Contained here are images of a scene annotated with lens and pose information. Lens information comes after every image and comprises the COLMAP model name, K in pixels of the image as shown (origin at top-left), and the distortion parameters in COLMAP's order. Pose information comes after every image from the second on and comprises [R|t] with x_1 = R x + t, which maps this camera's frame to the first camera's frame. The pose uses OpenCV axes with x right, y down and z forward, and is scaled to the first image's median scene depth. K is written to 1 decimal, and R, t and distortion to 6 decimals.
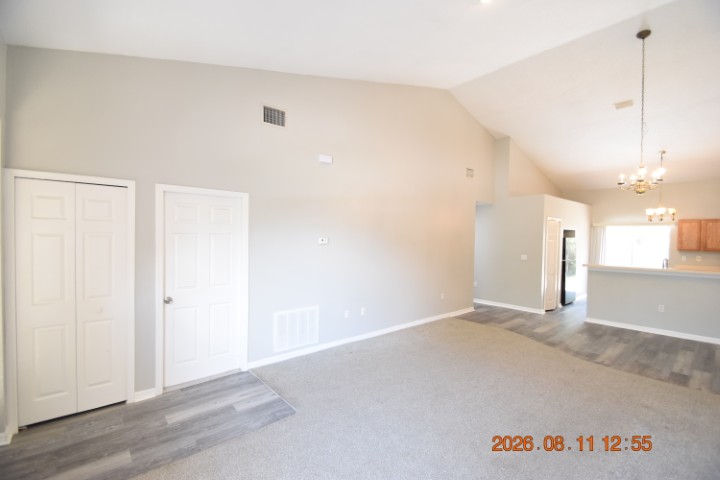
lens RADIAL K [[315.7, 0, 359.2], [0, 315.7, 246.1], [0, 0, 1]] dist [-0.008421, -0.003197]
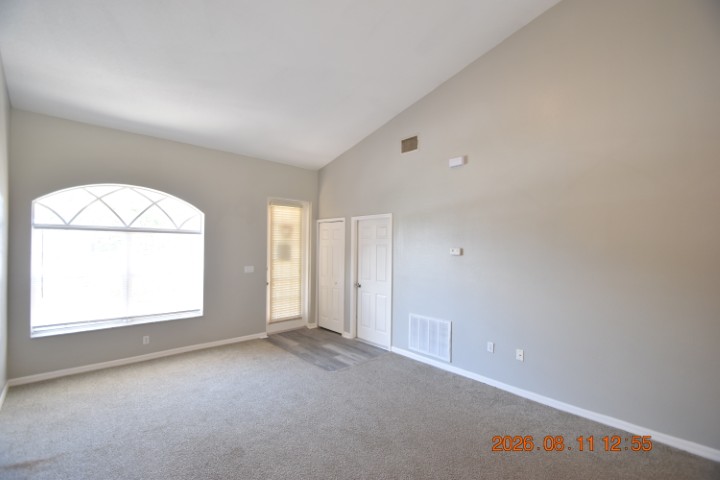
lens RADIAL K [[315.7, 0, 358.2], [0, 315.7, 247.1], [0, 0, 1]] dist [-0.008421, -0.003197]
pose [[0.020349, -0.012016, -0.999721, 1.036198], [-0.041458, 0.999058, -0.012852, -0.007235], [0.998933, 0.041707, 0.019832, 0.925563]]
